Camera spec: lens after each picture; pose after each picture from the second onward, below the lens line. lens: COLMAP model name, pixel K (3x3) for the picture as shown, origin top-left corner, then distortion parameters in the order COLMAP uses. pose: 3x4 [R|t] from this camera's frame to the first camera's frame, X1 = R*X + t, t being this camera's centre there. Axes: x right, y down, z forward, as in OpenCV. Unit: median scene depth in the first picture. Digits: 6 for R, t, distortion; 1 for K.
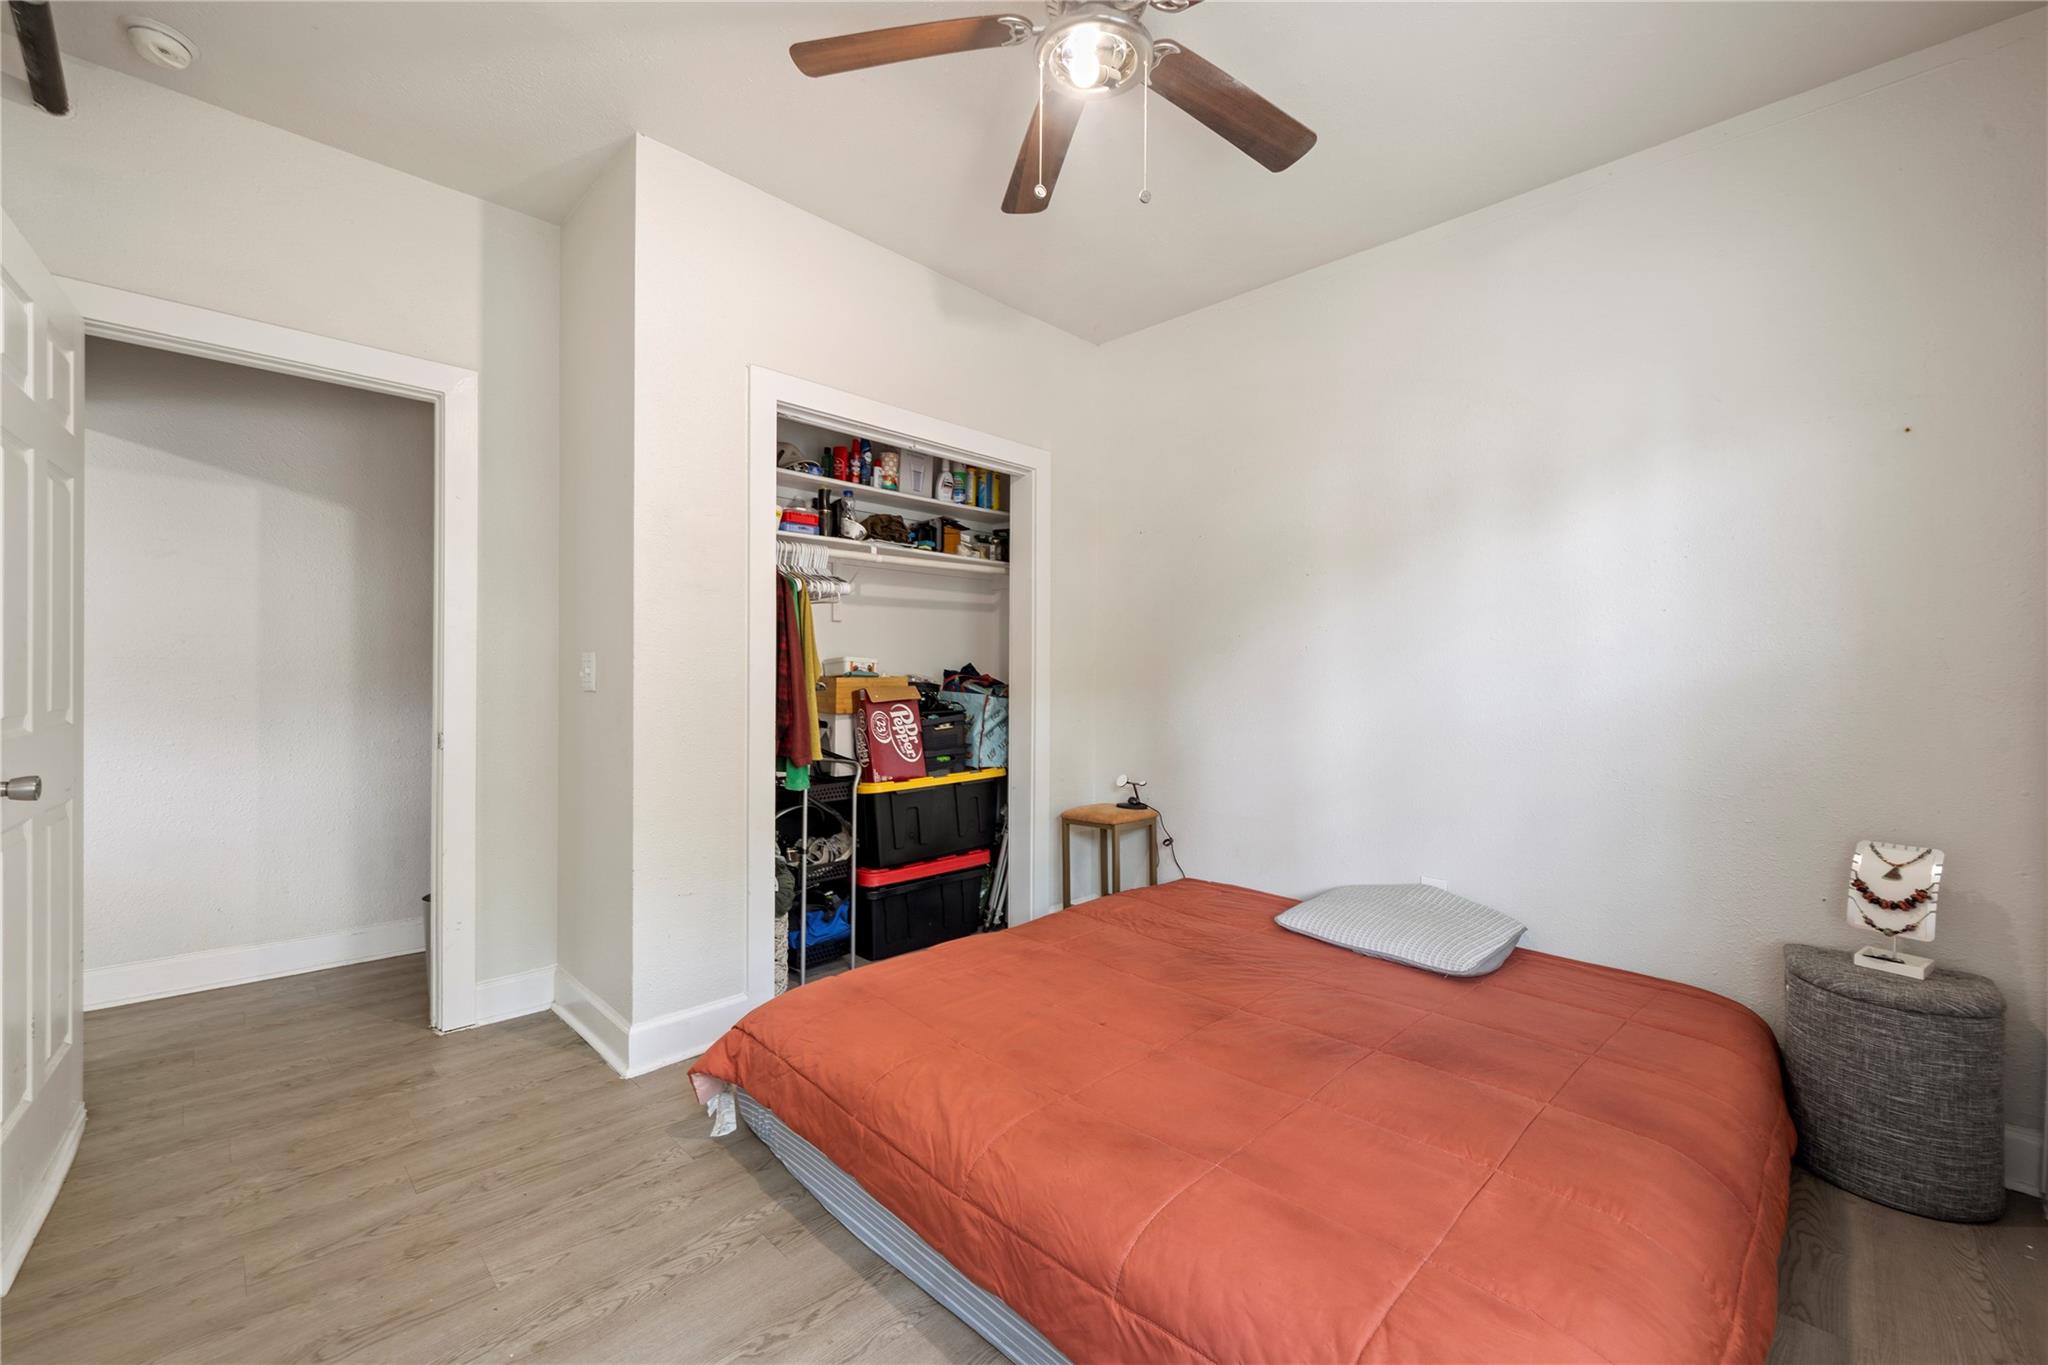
lens RADIAL K [[820.3, 0, 1026.2], [0, 820.3, 675.0], [0, 0, 1]] dist [-0.000099, 0.000062]
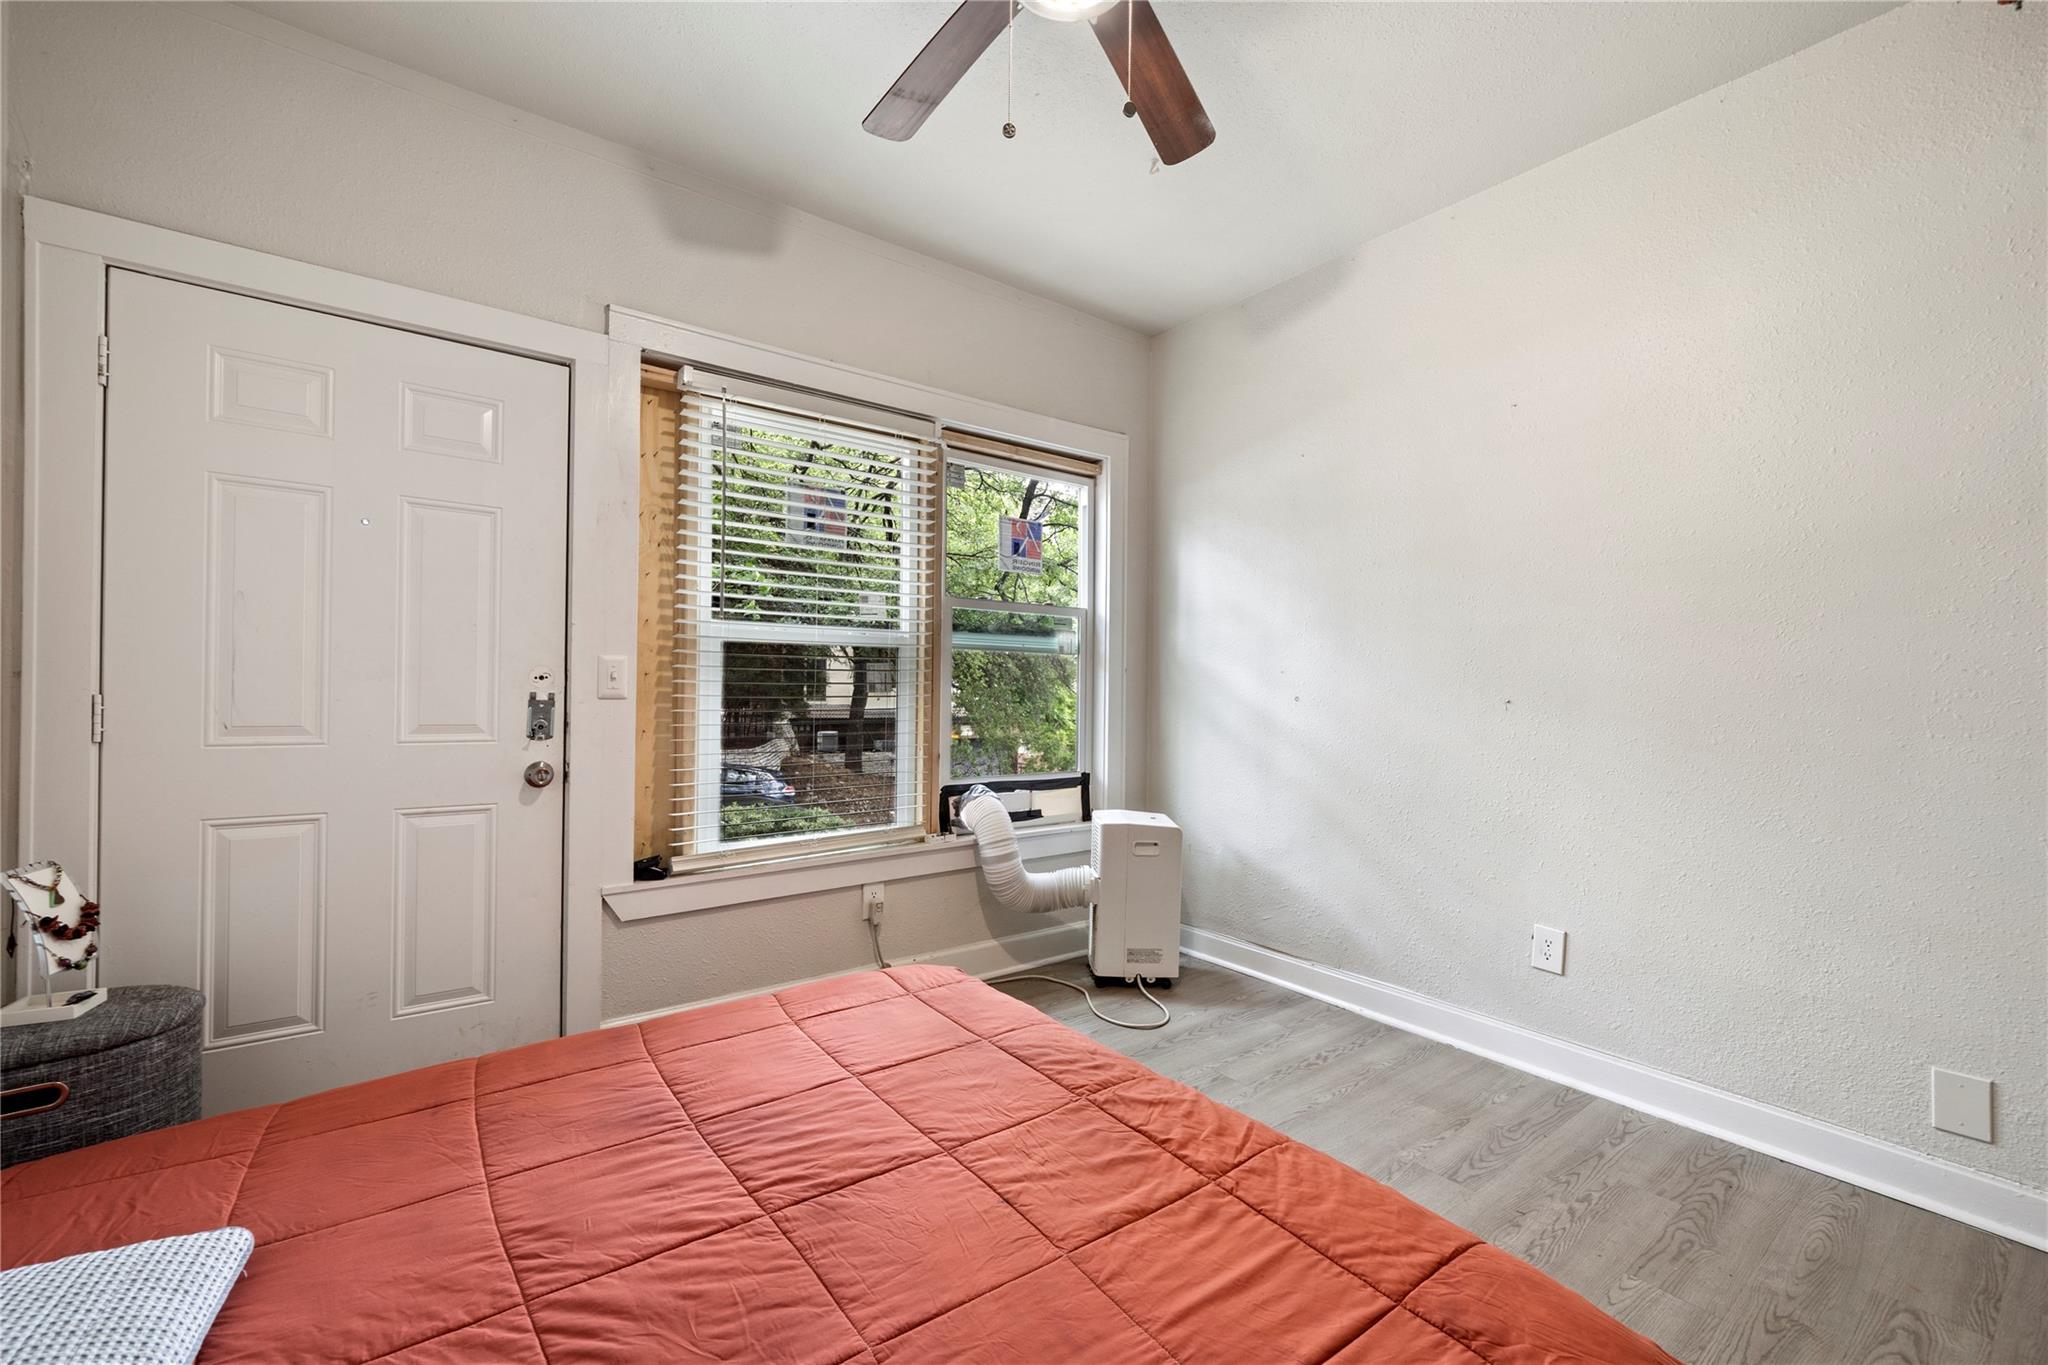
lens RADIAL K [[837.5, 0, 1026.7], [0, 837.5, 690.4], [0, 0, 1]] dist [-0.000556, 0.000205]
pose [[-0.989325, -0.020852, 0.144224, -0.003699], [-0.020266, 0.999779, 0.005533, 0.014514], [-0.144308, 0.002551, -0.989530, 1.646930]]
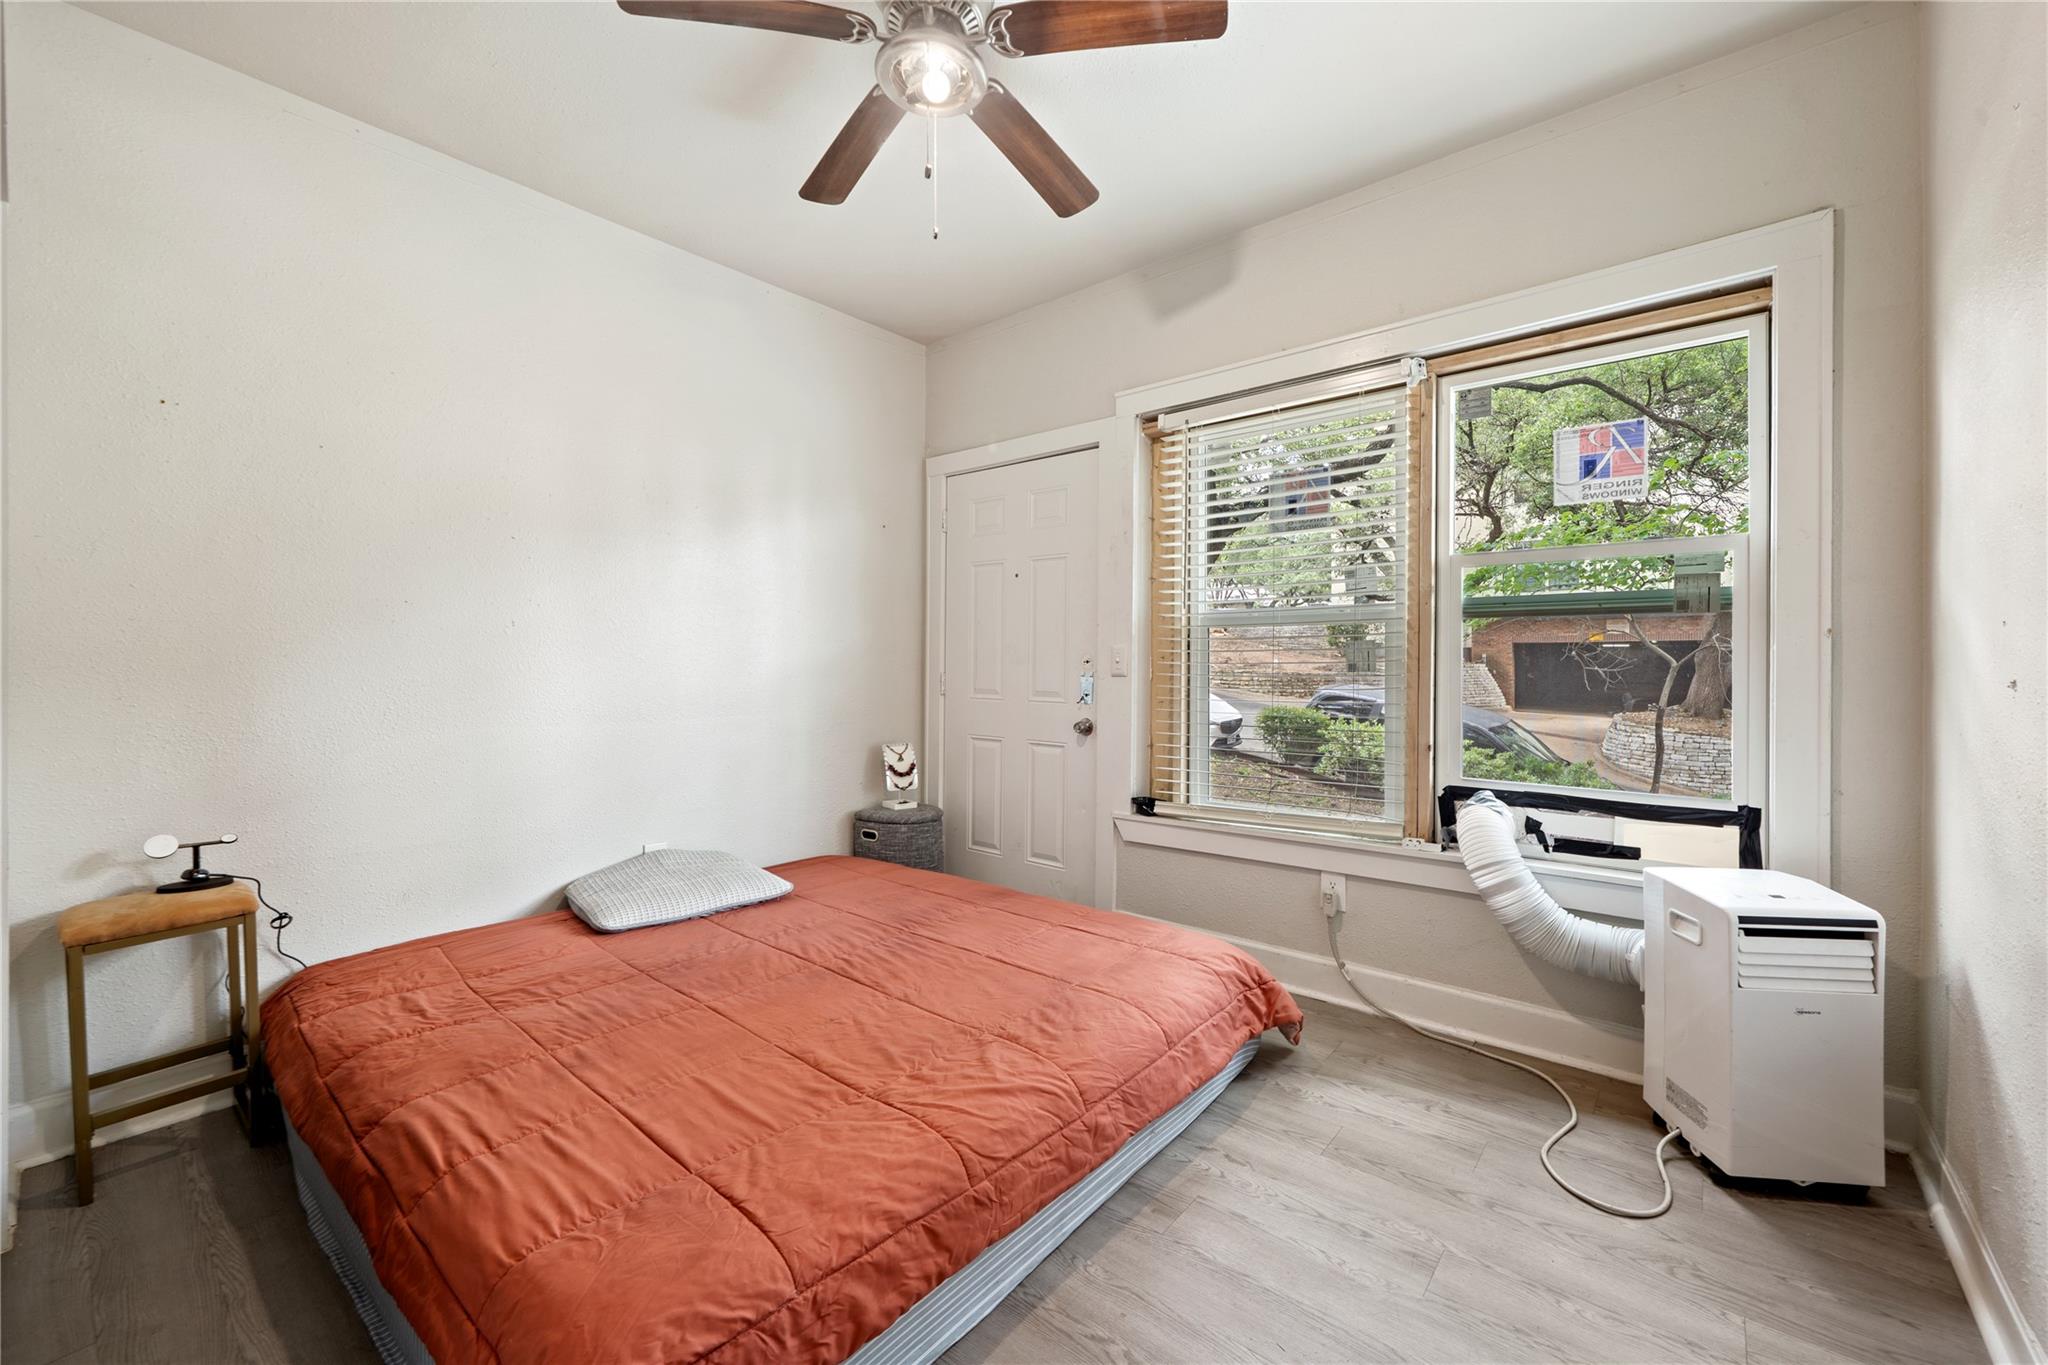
lens RADIAL K [[820.1, 0, 1035.0], [0, 820.1, 662.2], [0, 0, 1]] dist [0.000705, 0.000070]
pose [[-0.087972, -0.006733, 0.996100, -0.860679], [0.000496, 0.999977, 0.006803, 0.004796], [-0.996123, 0.001093, -0.087967, 0.839685]]
